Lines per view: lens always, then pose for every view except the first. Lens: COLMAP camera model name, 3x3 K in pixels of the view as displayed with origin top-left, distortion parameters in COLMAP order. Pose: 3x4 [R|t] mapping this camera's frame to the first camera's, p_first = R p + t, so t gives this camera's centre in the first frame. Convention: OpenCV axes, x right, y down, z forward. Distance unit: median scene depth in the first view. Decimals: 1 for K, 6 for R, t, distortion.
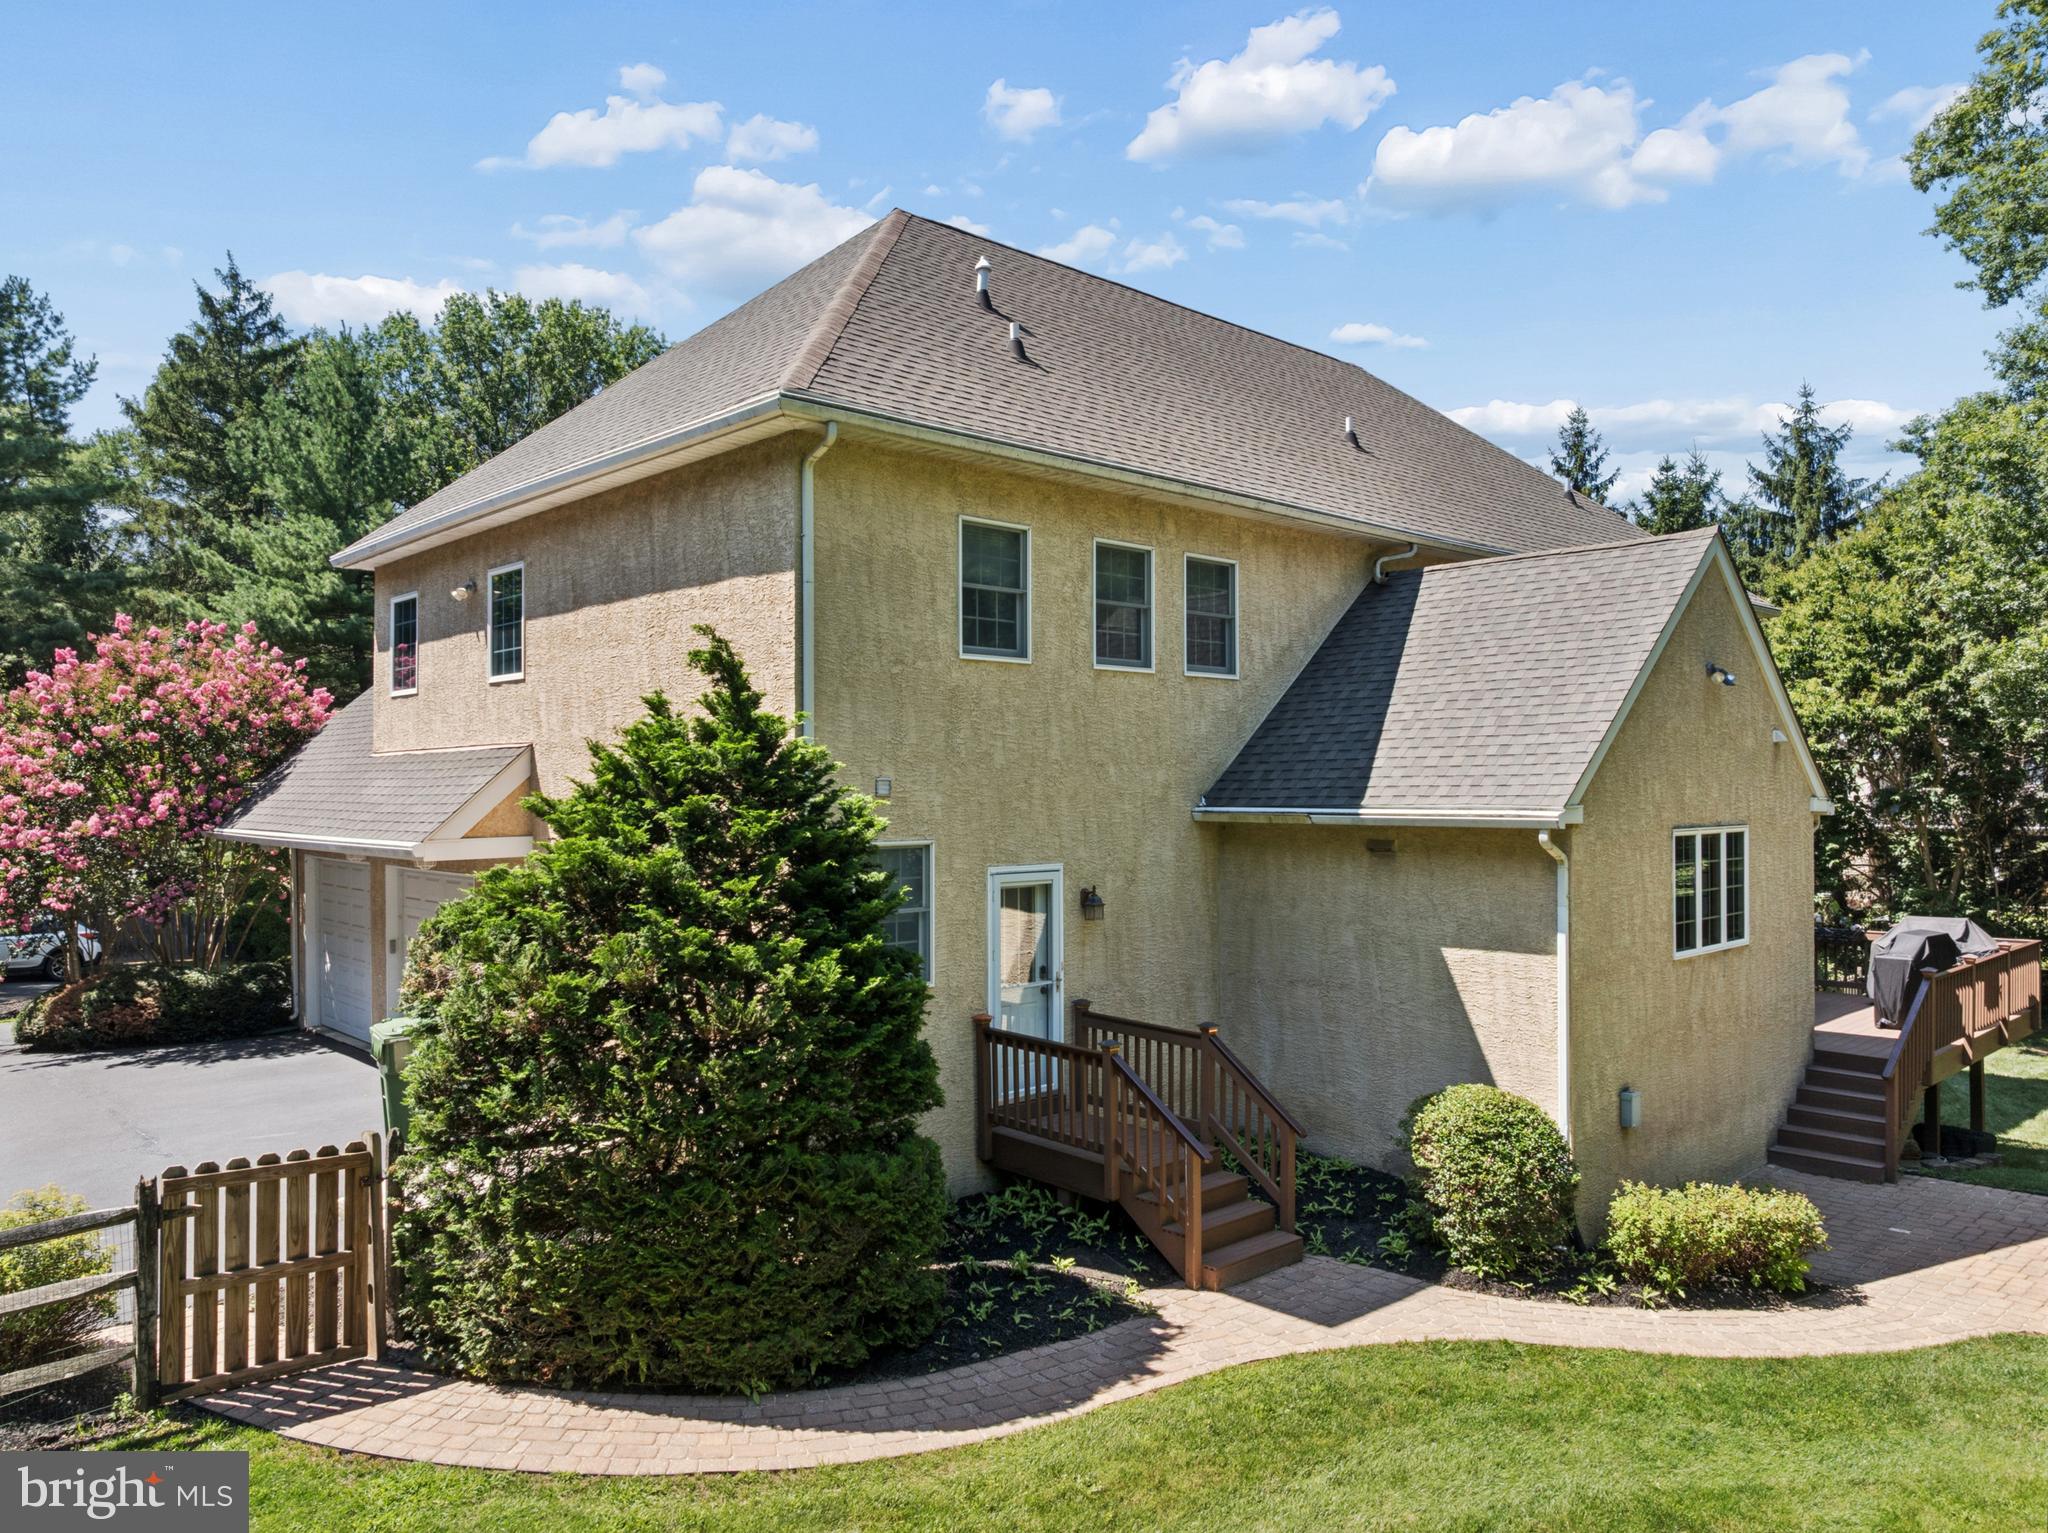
lens RADIAL K [[1421.0, 0, 1038.5], [0, 1421.0, 763.2], [0, 0, 1]] dist [-0.034220, 0.005424]
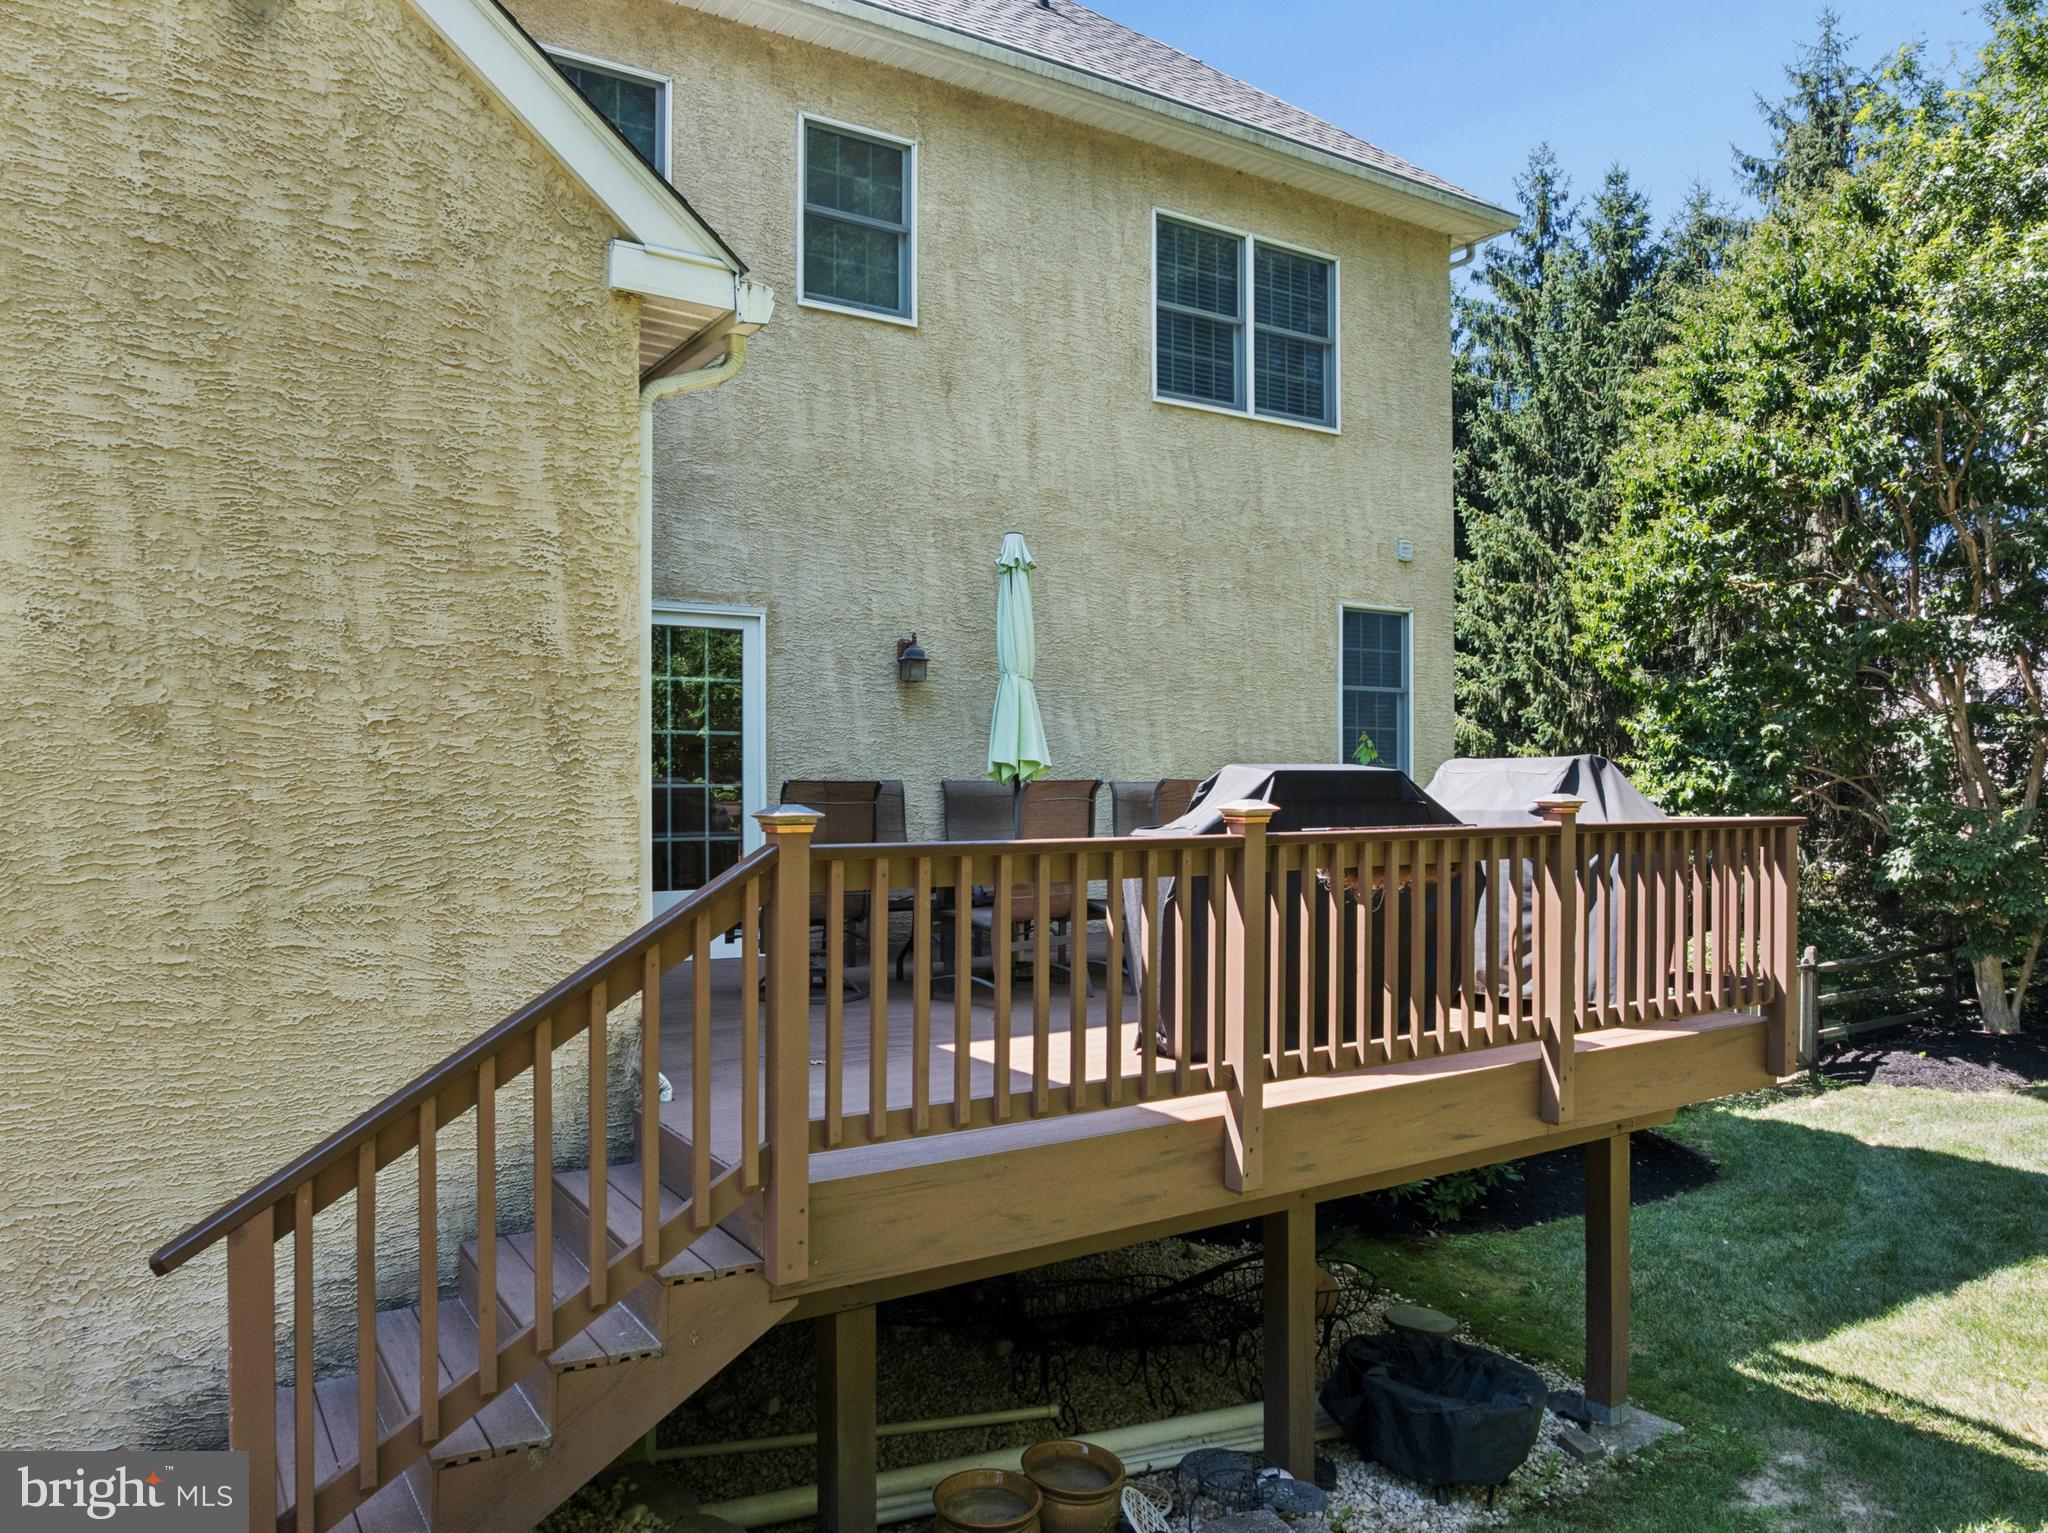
lens RADIAL K [[1419.8, 0, 1023.7], [0, 1419.8, 760.3], [0, 0, 1]] dist [-0.004813, -0.001480]
pose [[0.986845, 0.013601, -0.161099, 0.390737], [-0.011684, 0.999849, 0.012839, 0.074462], [0.161249, -0.010788, 0.986855, 0.420443]]
